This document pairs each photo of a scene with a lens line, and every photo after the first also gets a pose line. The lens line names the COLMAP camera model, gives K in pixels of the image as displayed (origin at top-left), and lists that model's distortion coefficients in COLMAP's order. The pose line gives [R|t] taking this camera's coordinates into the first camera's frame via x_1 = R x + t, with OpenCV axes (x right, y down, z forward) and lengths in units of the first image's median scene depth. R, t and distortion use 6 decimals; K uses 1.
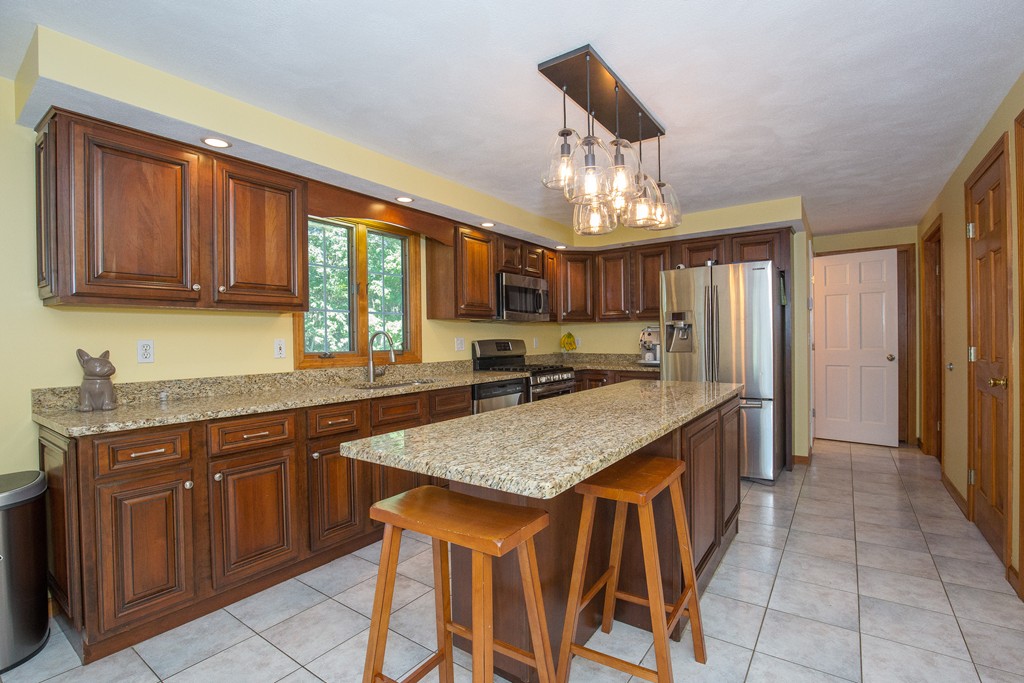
lens RADIAL K [[465.8, 0, 510.7], [0, 465.8, 342.0], [0, 0, 1]] dist [-0.027819, 0.001348]
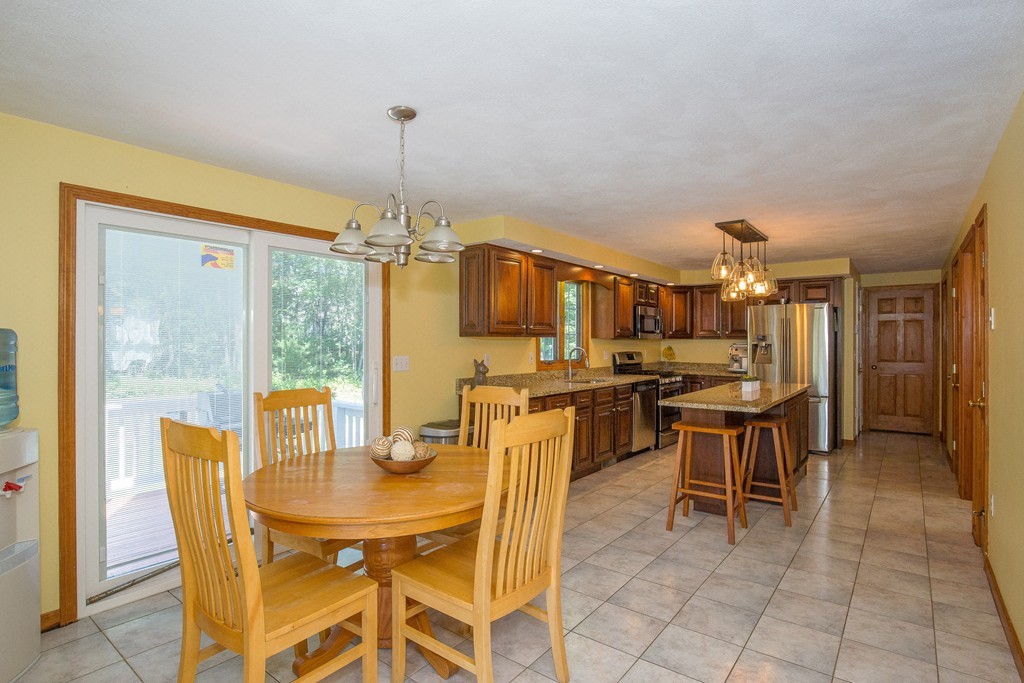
lens RADIAL K [[508.2, 0, 524.9], [0, 508.2, 337.7], [0, 0, 1]] dist [-0.023784, 0.003213]
pose [[0.999609, 0.015831, -0.023070, -0.344754], [-0.016140, 0.999782, -0.013251, -0.025340], [0.022855, 0.013618, 0.999646, -0.597736]]
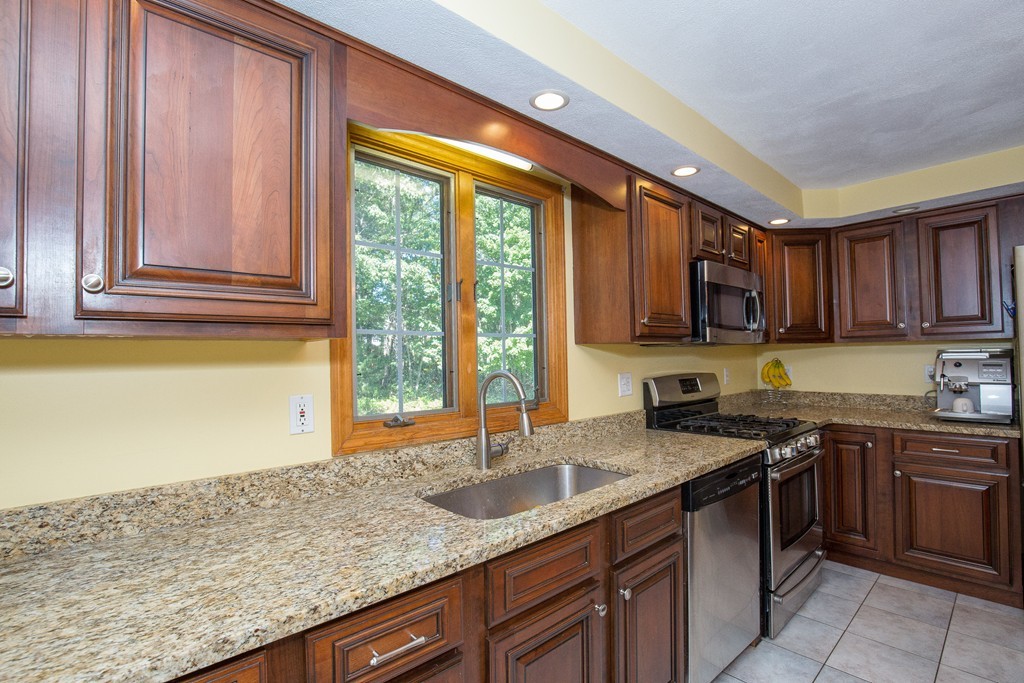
lens RADIAL K [[465.8, 0, 512.4], [0, 465.8, 350.6], [0, 0, 1]] dist [-0.027819, 0.001348]
pose [[0.976639, -0.008301, -0.214726, -0.130173], [0.004299, 0.999808, -0.019099, -0.030038], [0.214843, 0.017729, 0.976488, 0.415210]]
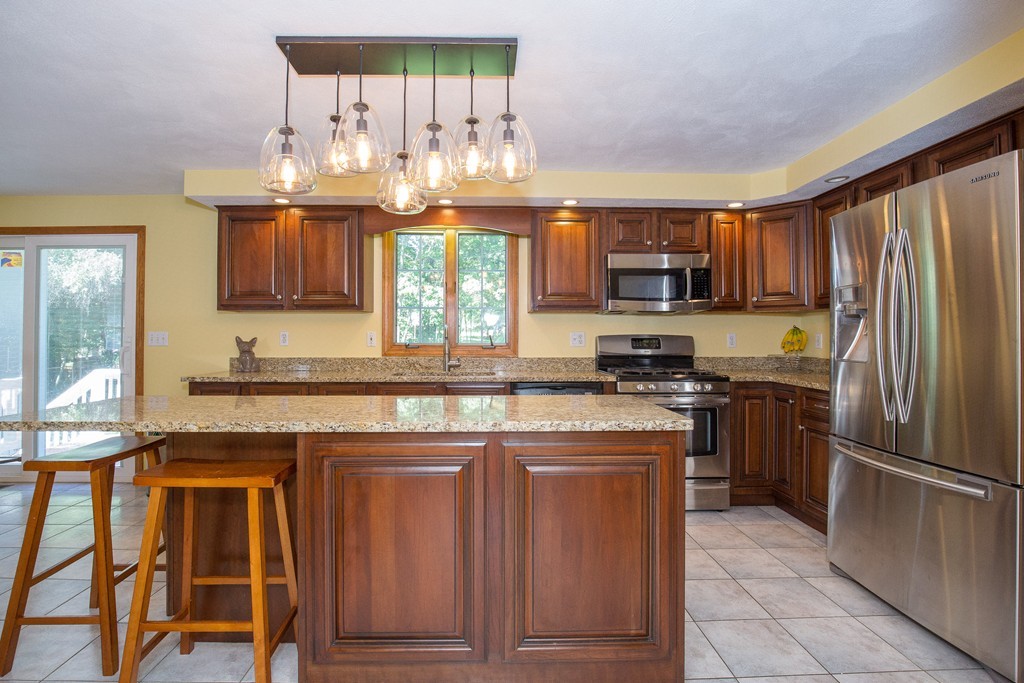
lens RADIAL K [[465.8, 0, 515.7], [0, 465.8, 340.6], [0, 0, 1]] dist [-0.027819, 0.001348]
pose [[0.607879, 0.016777, -0.793852, 0.567482], [-0.014823, 0.999842, 0.009780, -0.000860], [0.793891, 0.005822, 0.608032, 0.381179]]
